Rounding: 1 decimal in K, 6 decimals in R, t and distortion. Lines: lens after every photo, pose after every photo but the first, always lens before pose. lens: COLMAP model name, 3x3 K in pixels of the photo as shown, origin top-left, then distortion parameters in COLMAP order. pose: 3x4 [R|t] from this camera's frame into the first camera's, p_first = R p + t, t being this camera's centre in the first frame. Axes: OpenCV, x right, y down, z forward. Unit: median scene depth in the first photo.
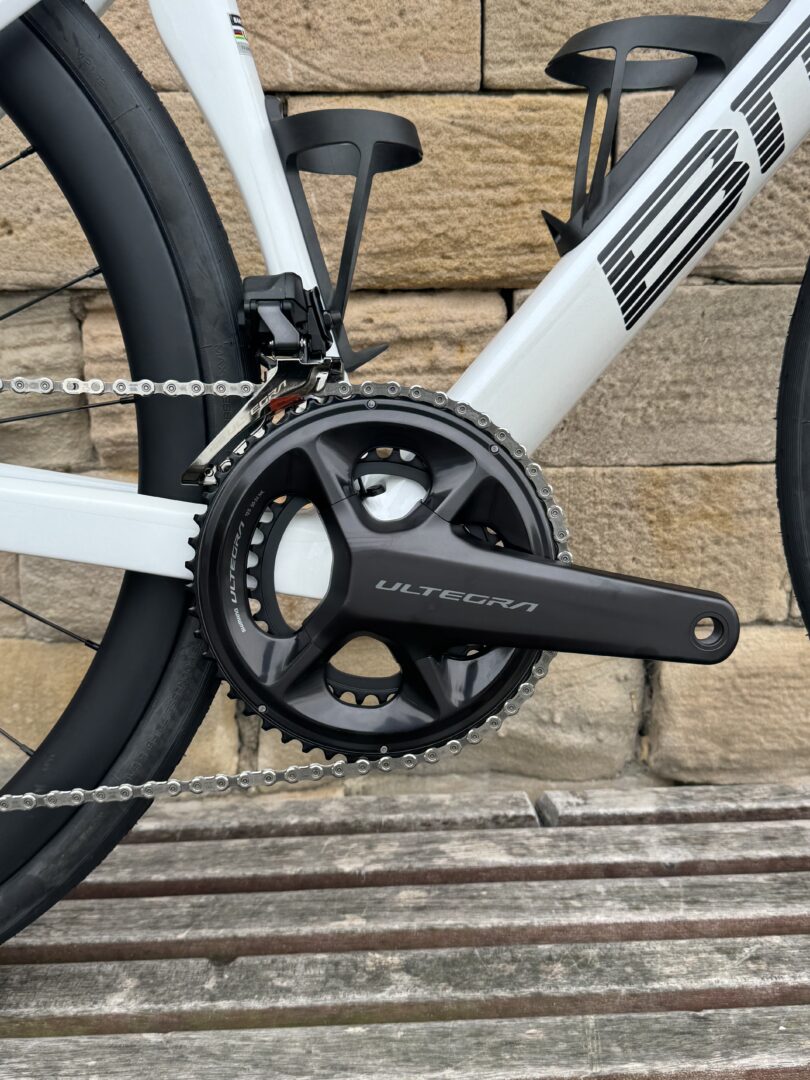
lens RADIAL K [[1075.8, 0, 405.8], [0, 1075.8, 545.6], [0, 0, 1]] dist [0.187623, -0.472021]
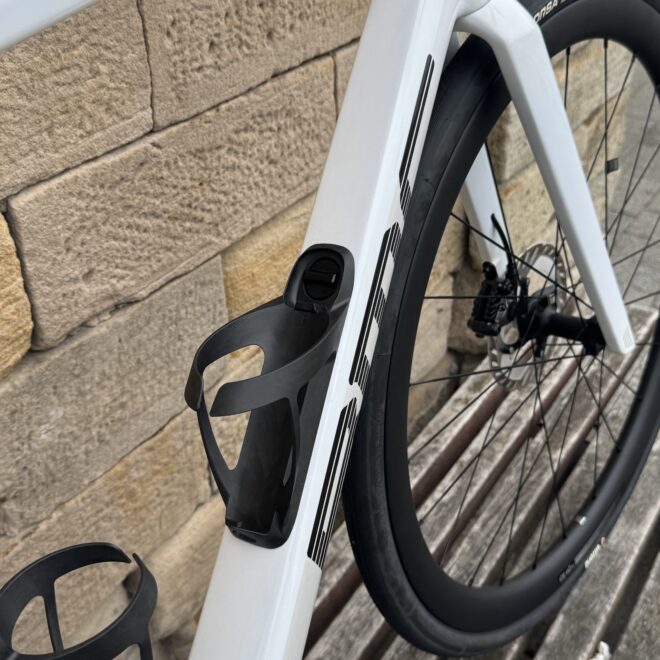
lens RADIAL K [[879.9, 0, 319.4], [0, 879.9, 330.0], [0, 0, 1]] dist [0.211978, -0.571939]
pose [[0.598665, -0.442519, 0.667665, -0.205837], [0.237464, 0.894119, 0.379687, -0.522685], [-0.764991, -0.068759, 0.640360, 0.276071]]
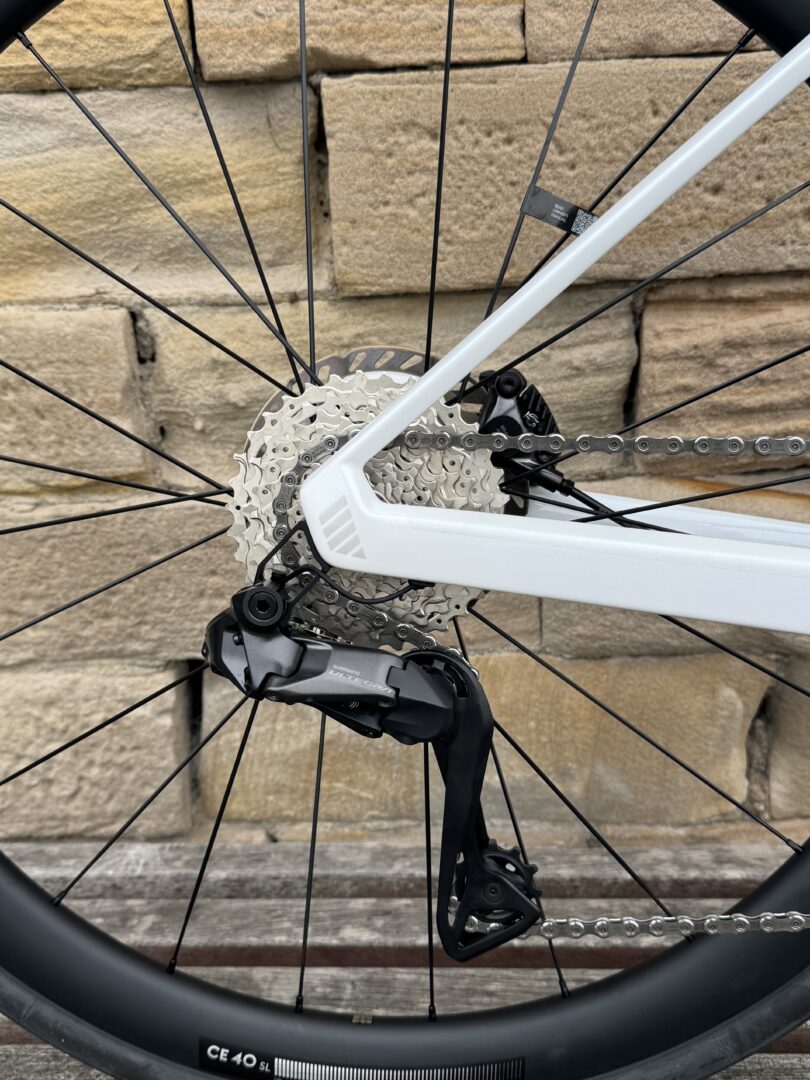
lens RADIAL K [[1075.8, 0, 405.8], [0, 1075.8, 545.6], [0, 0, 1]] dist [0.187623, -0.472021]
pose [[0.993036, 0.001566, -0.117801, -0.385067], [0.007109, 0.997294, 0.073177, -0.083537], [0.117597, -0.073505, 0.990337, 0.077315]]
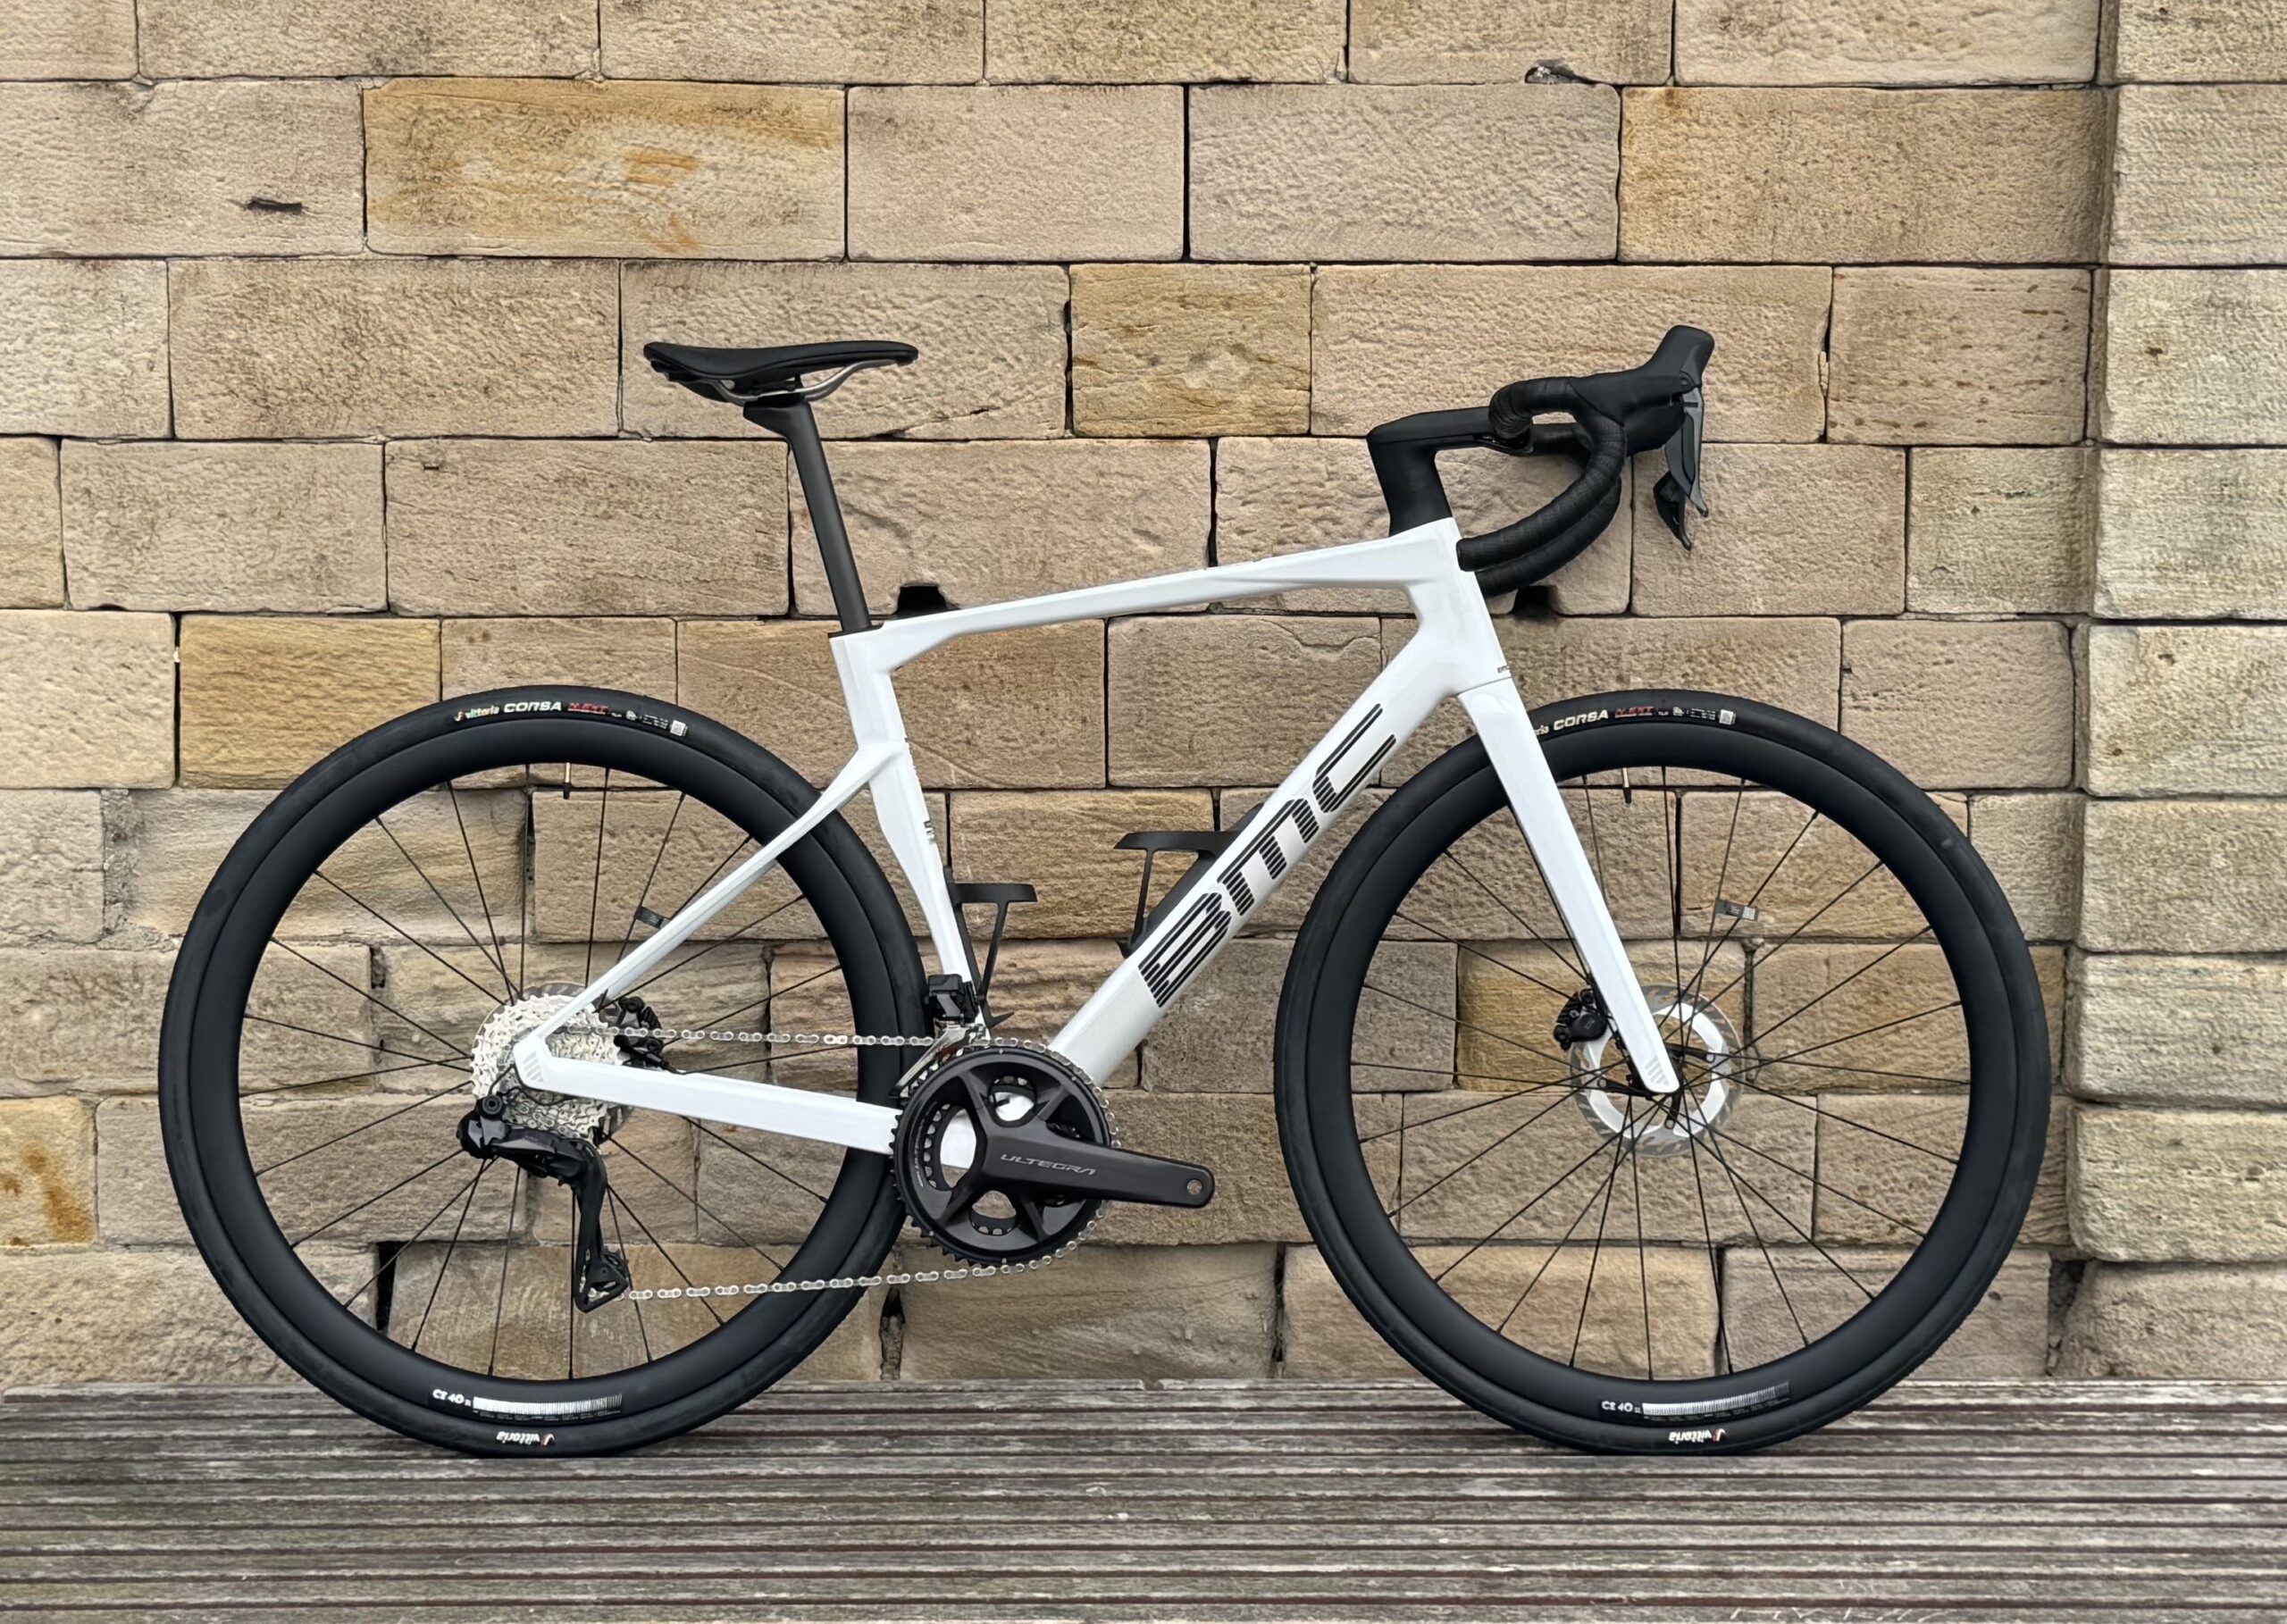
lens RADIAL K [[4200.1, 0, 1157.7], [0, 4200.1, 758.1], [0, 0, 1]] dist [0.138454, -0.066545]
pose [[0.999486, 0.012799, -0.029396, 0.253901], [-0.017220, 0.987697, -0.155426, 0.275618], [0.027045, 0.155853, 0.987410, -3.526555]]
